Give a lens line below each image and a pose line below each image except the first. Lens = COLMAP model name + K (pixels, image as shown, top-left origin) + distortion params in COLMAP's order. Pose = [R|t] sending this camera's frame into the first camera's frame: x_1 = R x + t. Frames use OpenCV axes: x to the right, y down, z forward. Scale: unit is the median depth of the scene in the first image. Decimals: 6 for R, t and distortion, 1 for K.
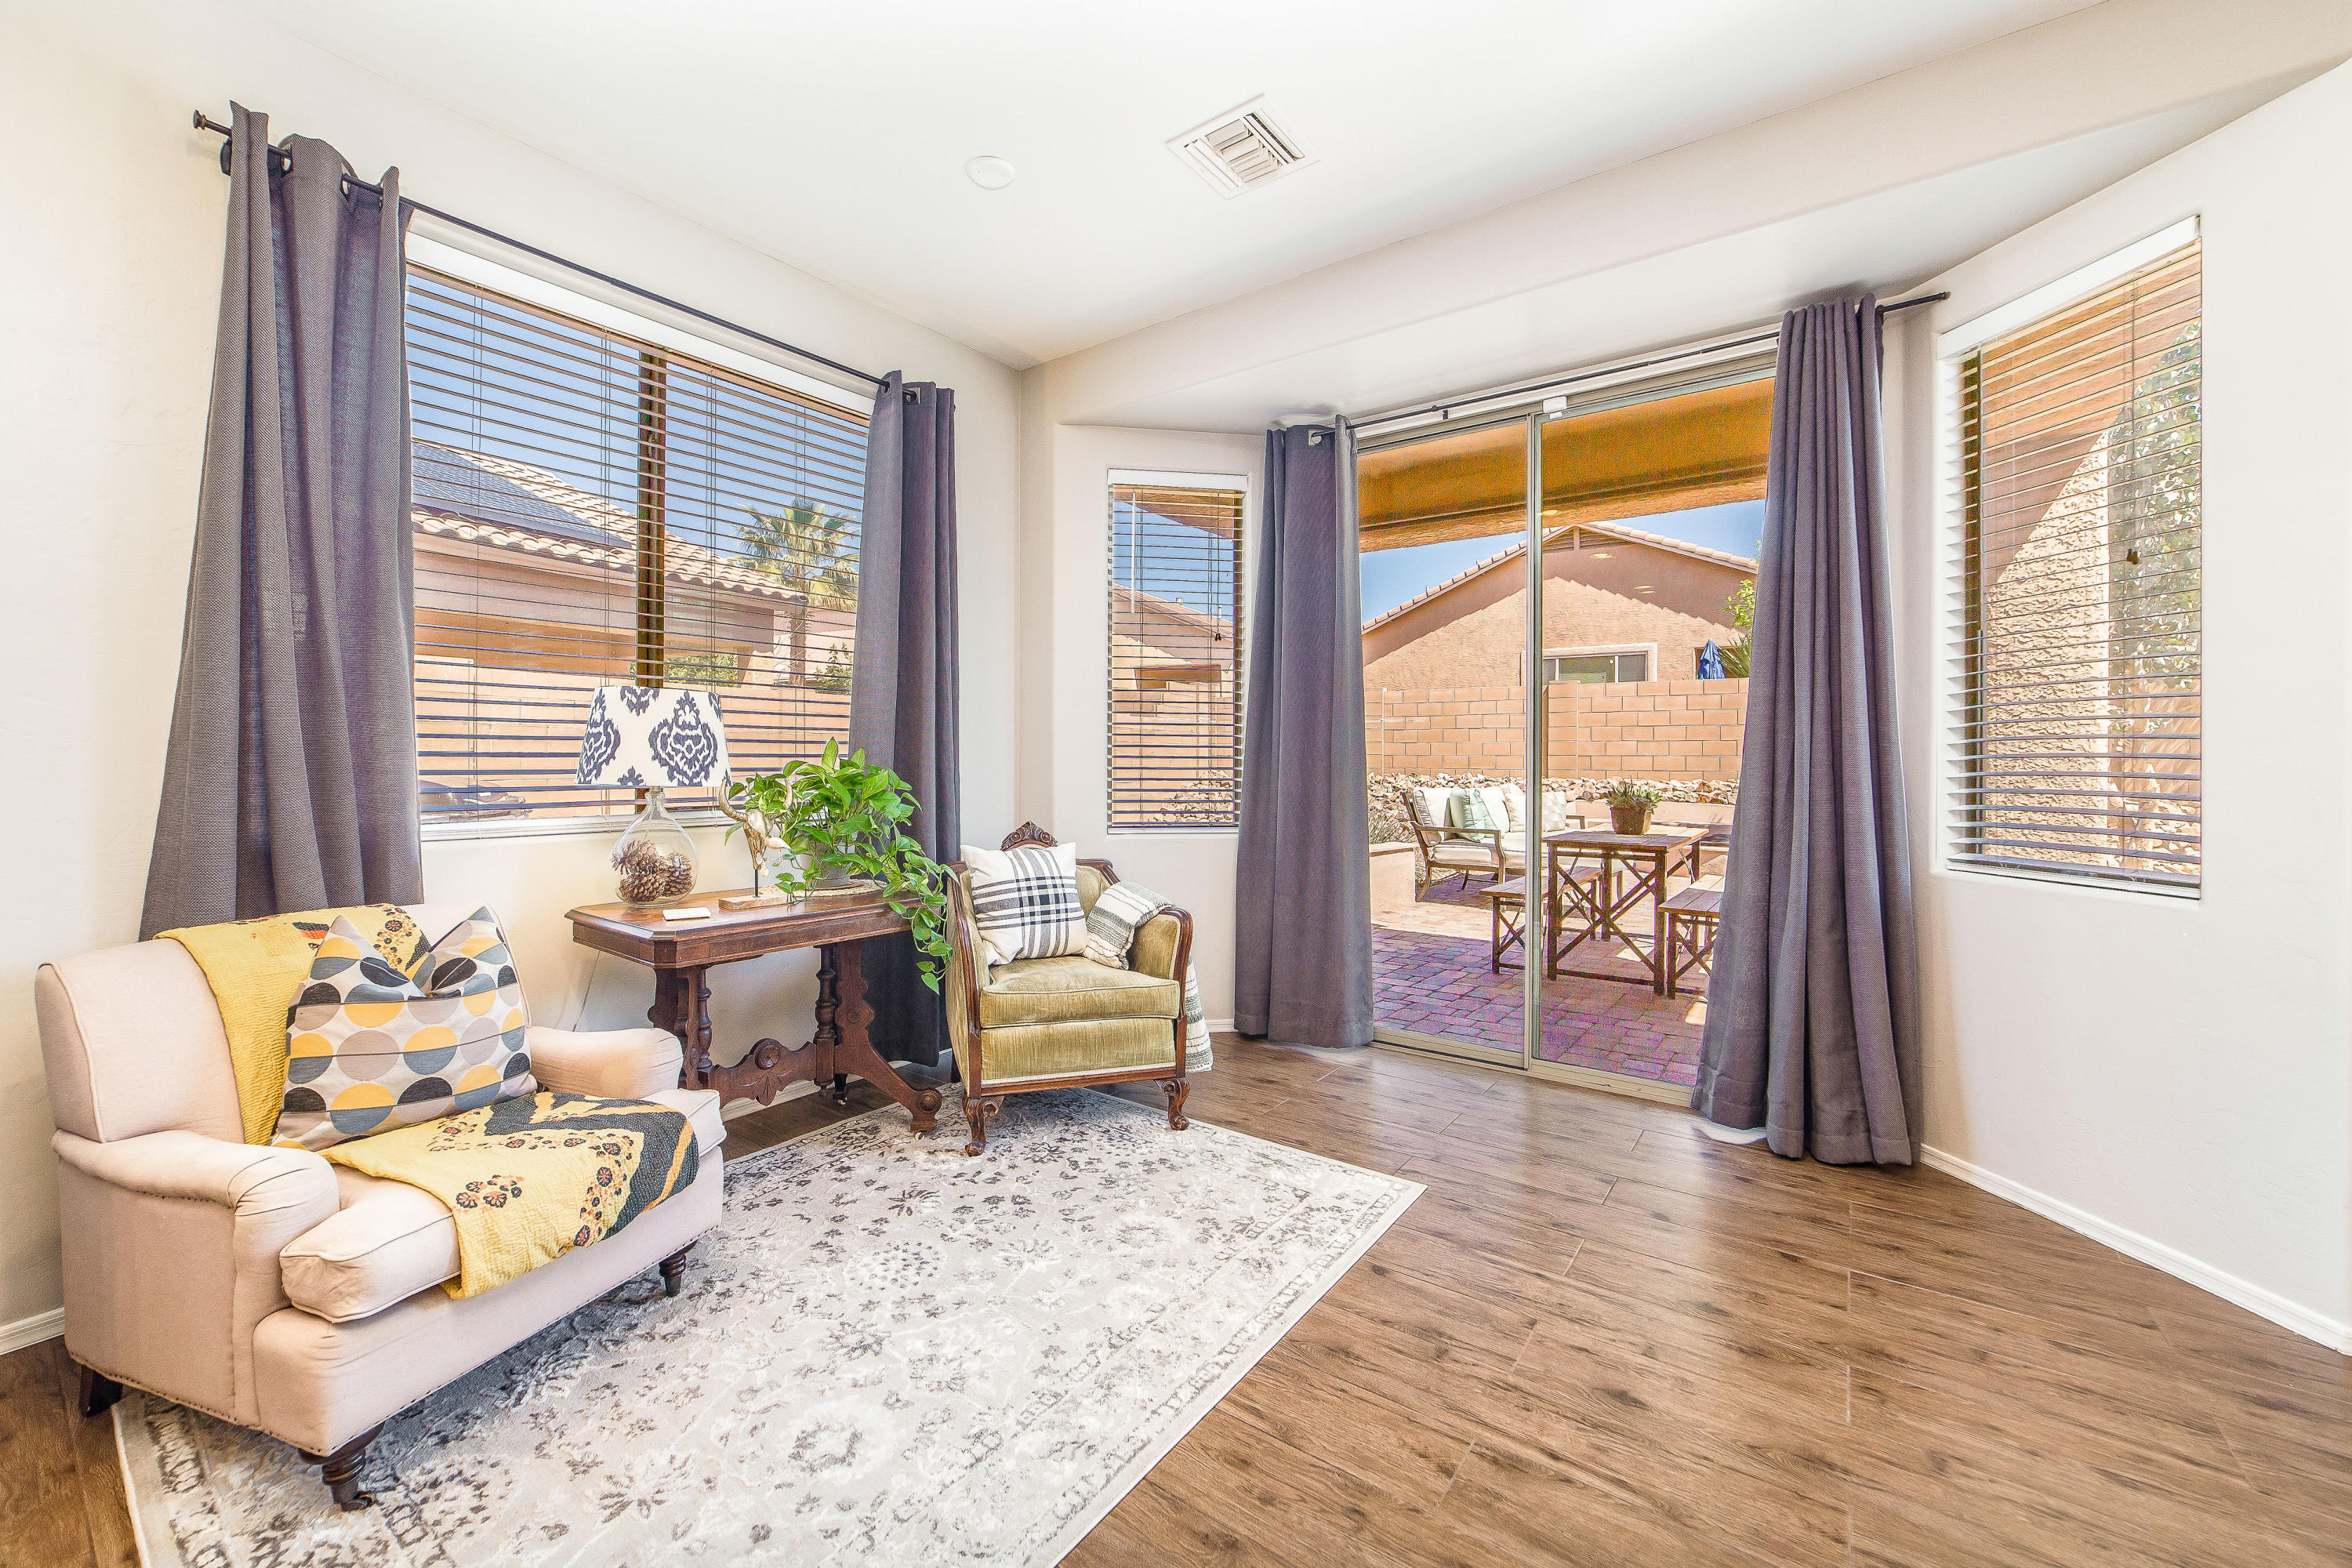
lens RADIAL K [[922.4, 0, 1175.7], [0, 922.4, 764.2], [0, 0, 1]] dist [-0.001988, 0.000090]
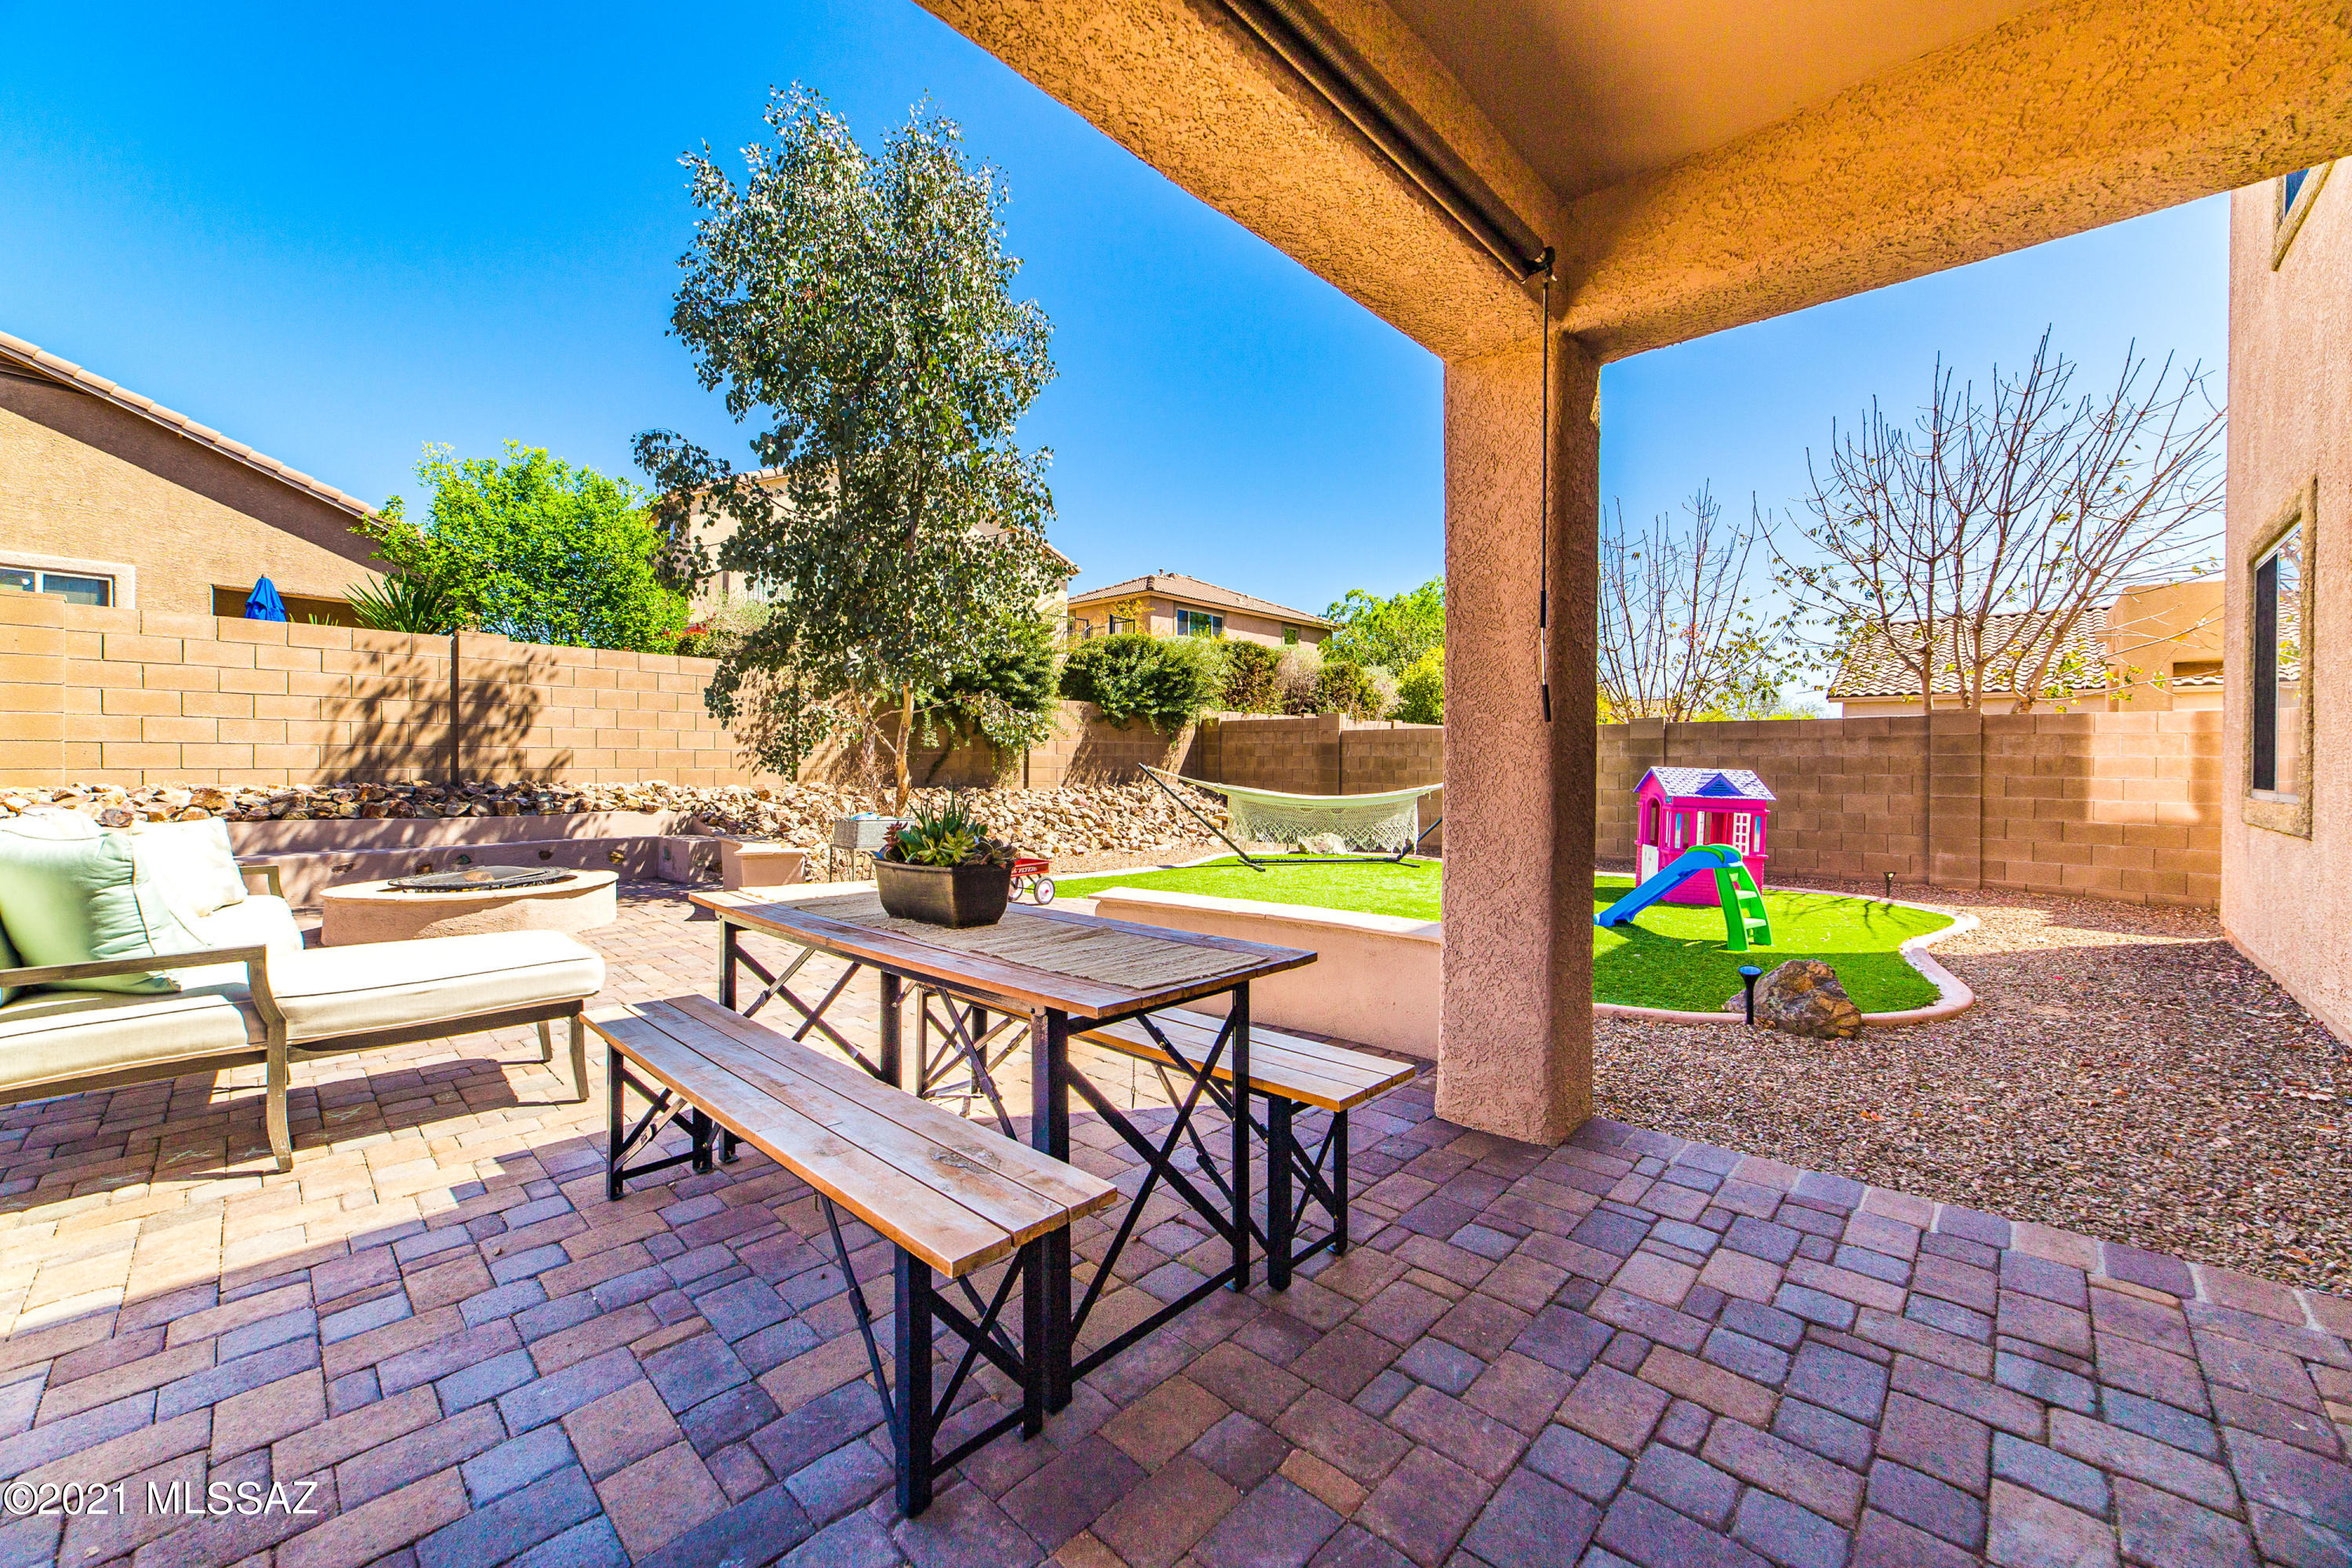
lens RADIAL K [[922.4, 0, 1175.7], [0, 922.4, 764.2], [0, 0, 1]] dist [-0.001988, 0.000090]
pose [[0.153386, -0.003039, 0.988162, 0.097529], [-0.001514, 0.999993, 0.003310, 0.001014], [-0.988165, -0.002004, 0.153381, 1.154439]]
